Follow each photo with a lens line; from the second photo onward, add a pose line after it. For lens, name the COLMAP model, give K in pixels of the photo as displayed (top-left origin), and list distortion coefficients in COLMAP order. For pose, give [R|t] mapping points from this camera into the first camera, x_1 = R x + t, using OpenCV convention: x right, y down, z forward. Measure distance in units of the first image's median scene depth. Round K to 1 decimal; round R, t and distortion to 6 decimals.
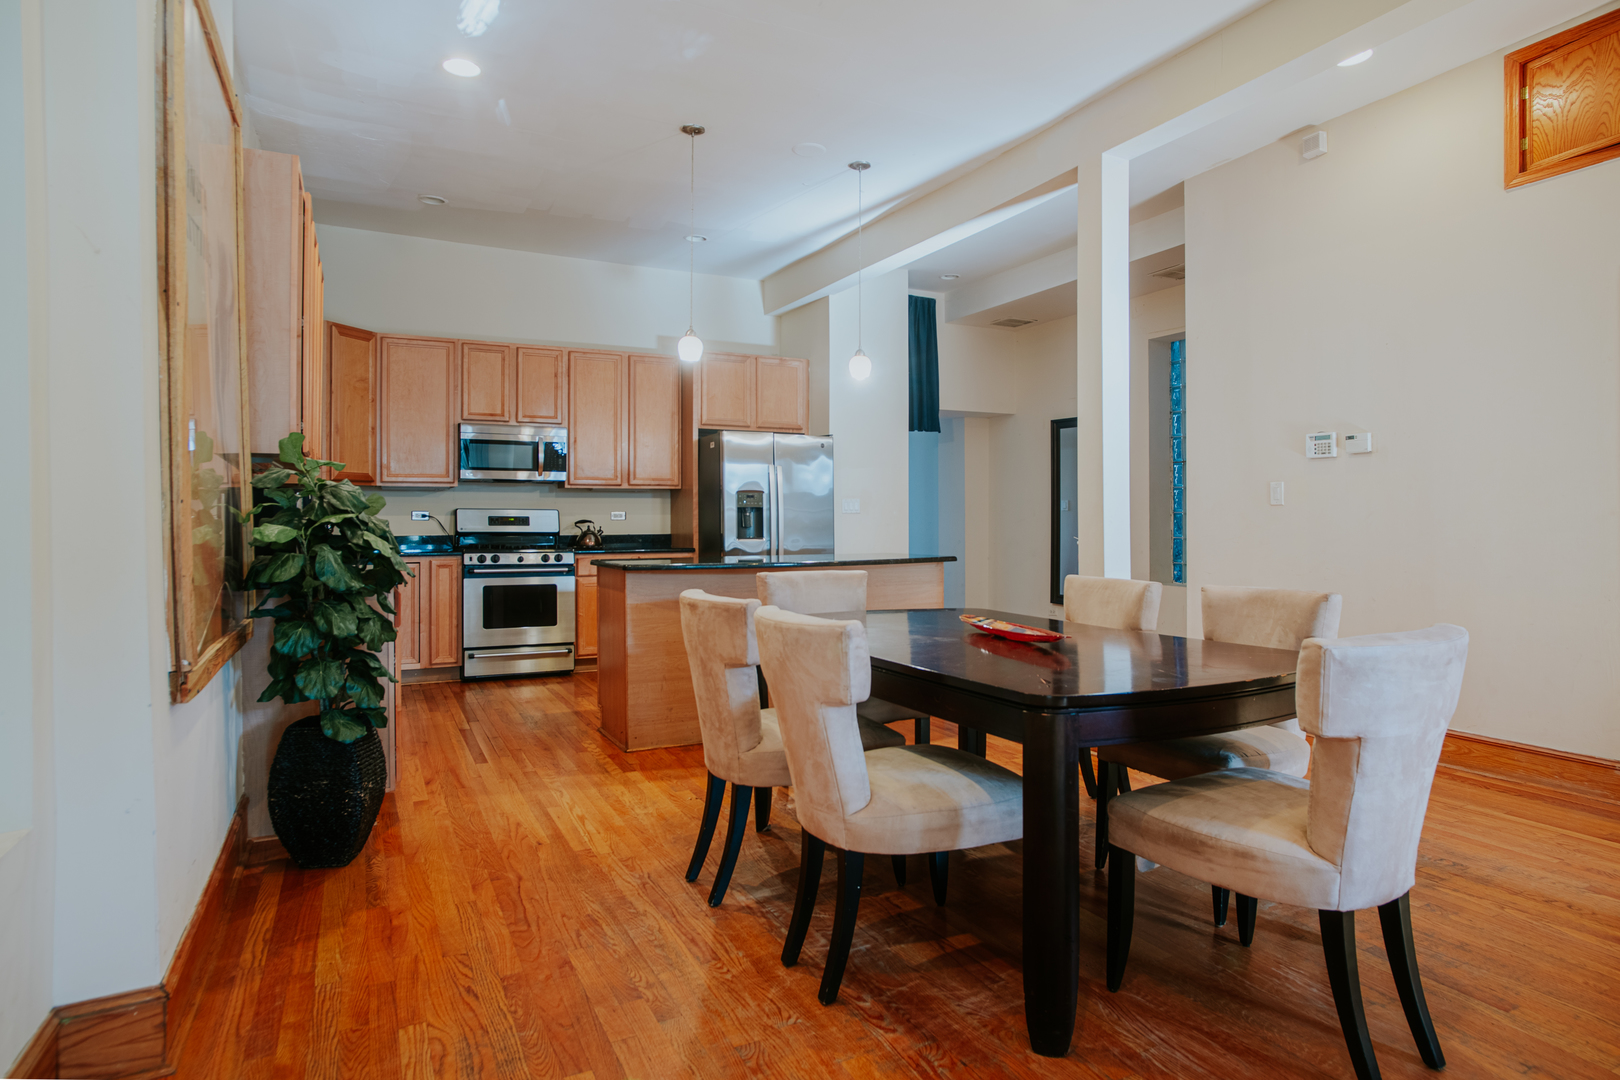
lens RADIAL K [[941.0, 0, 853.9], [0, 941.0, 522.9], [0, 0, 1]] dist [-0.034503, 0.000869]
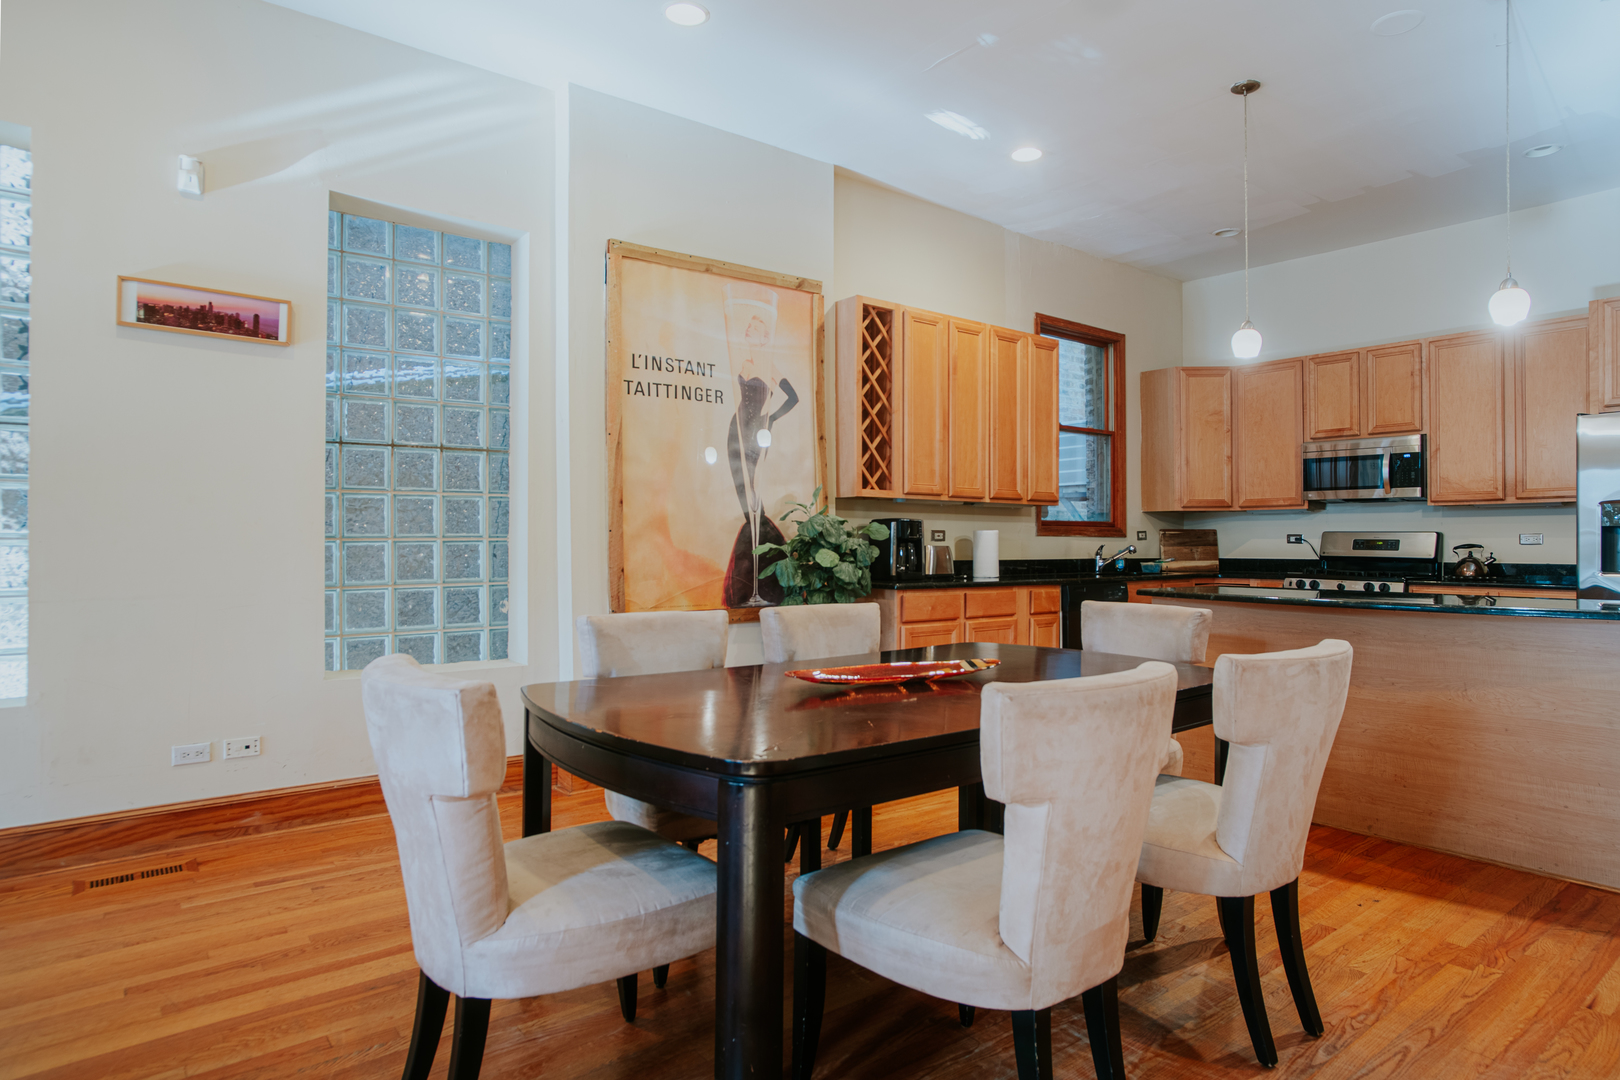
lens RADIAL K [[941.0, 0, 827.4], [0, 941.0, 541.5], [0, 0, 1]] dist [-0.034503, 0.000869]
pose [[0.181741, 0.002365, -0.983344, 0.421875], [-0.009039, 0.999959, 0.000735, -0.001177], [0.983305, 0.008755, 0.181755, 0.334696]]
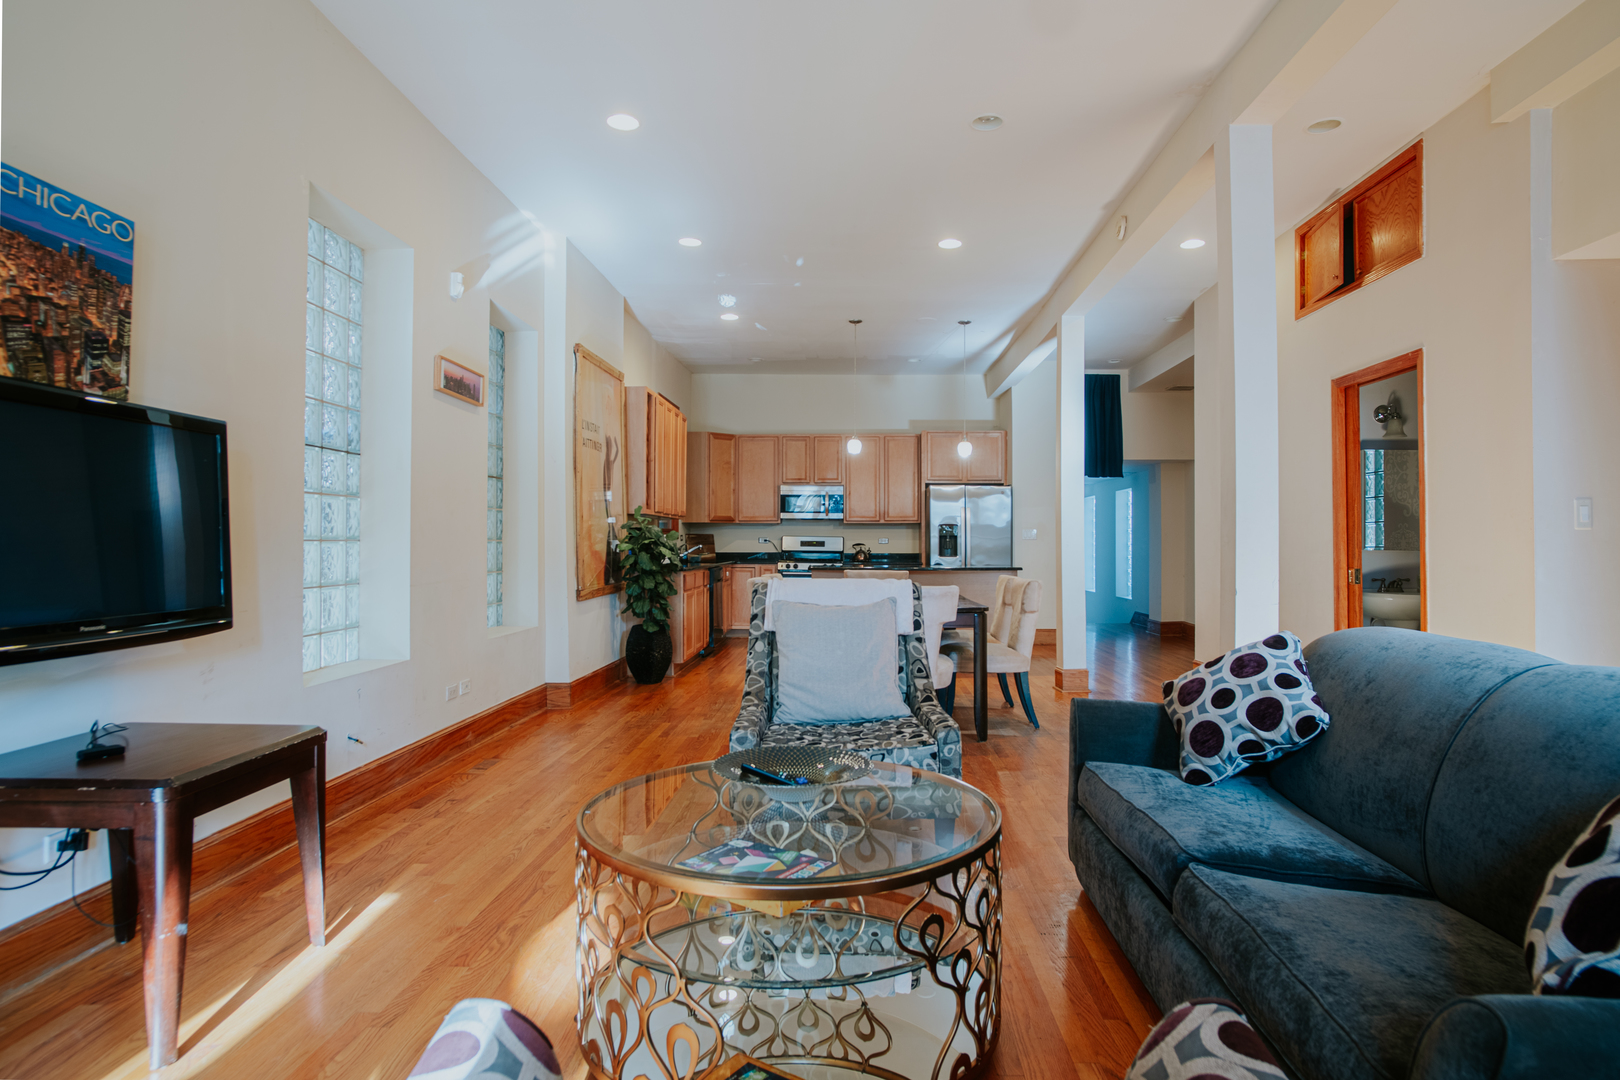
lens RADIAL K [[941.0, 0, 811.1], [0, 941.0, 540.7], [0, 0, 1]] dist [-0.034503, 0.000869]
pose [[0.856548, 0.002738, -0.516060, 0.475961], [-0.007304, 0.999950, -0.006818, 0.003712], [0.516016, 0.009609, 0.856525, -0.394286]]
